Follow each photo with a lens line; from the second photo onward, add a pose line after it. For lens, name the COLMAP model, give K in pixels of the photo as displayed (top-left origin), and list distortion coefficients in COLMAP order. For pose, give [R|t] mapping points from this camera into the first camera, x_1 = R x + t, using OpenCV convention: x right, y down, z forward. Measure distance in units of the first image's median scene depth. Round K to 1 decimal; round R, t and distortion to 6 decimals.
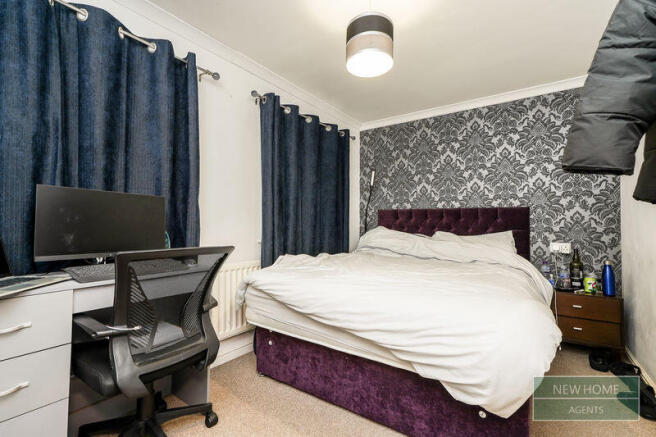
lens RADIAL K [[298.5, 0, 328.0], [0, 298.5, 218.5], [0, 0, 1]] dist [0.000817, 0.000385]
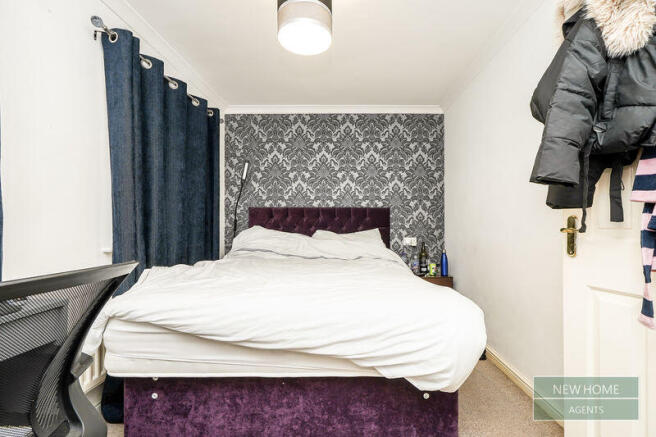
lens RADIAL K [[306.9, 0, 328.1], [0, 306.9, 224.7], [0, 0, 1]] dist [0.000018, 0.001044]
pose [[0.817284, -0.009901, 0.576150, -0.211363], [-0.003854, 0.999736, 0.022647, 0.001484], [-0.576222, -0.020729, 0.817030, 0.151255]]
